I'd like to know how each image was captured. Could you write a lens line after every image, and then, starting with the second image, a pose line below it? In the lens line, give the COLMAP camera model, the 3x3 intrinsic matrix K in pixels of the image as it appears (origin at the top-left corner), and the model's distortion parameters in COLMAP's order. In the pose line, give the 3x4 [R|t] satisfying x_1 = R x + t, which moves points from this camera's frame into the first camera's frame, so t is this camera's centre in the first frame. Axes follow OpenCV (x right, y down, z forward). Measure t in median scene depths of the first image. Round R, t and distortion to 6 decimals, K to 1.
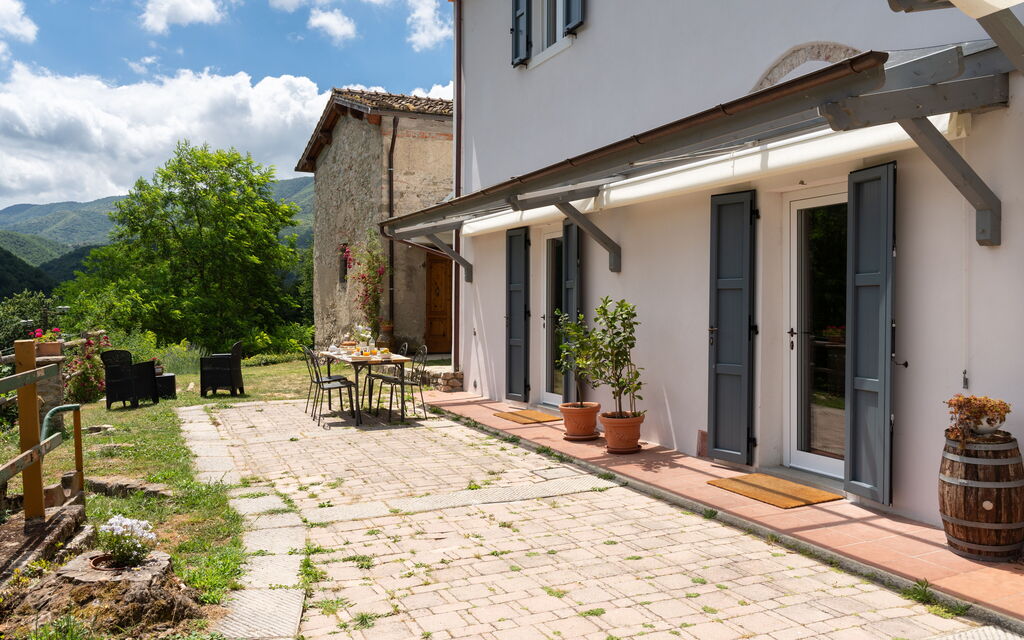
lens RADIAL K [[785.7, 0, 512.0], [0, 785.7, 320.0], [0, 0, 1]] dist [-0.005650, -0.000760]
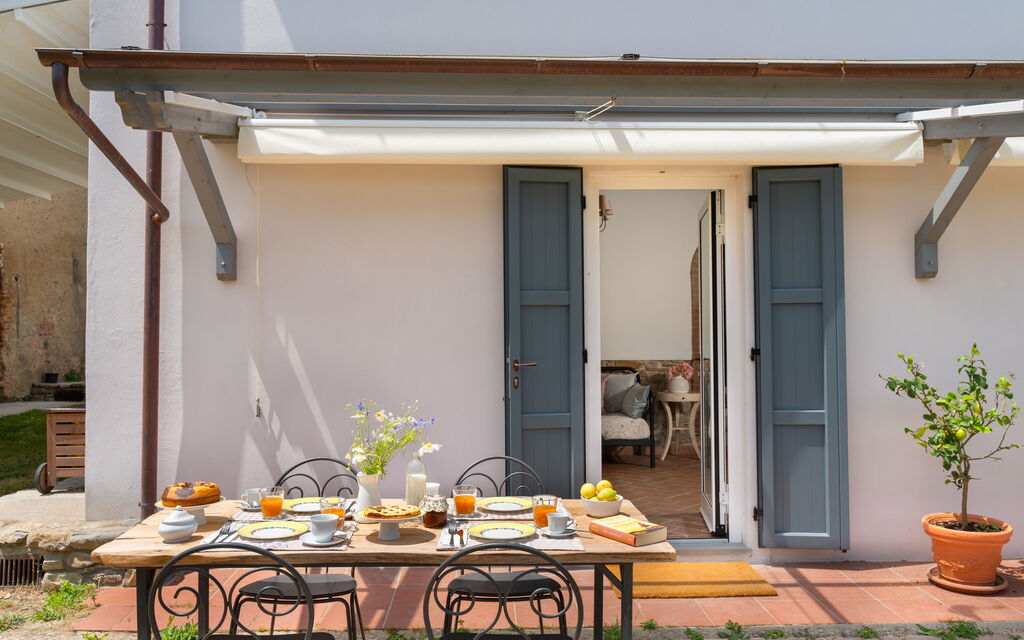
lens RADIAL K [[785.7, 0, 512.0], [0, 785.7, 320.0], [0, 0, 1]] dist [-0.005650, -0.000760]
pose [[0.375522, 0.019626, 0.926606, -0.345144], [0.028466, 0.999060, -0.032697, -0.011033], [-0.926376, 0.038655, 0.374610, 0.698797]]
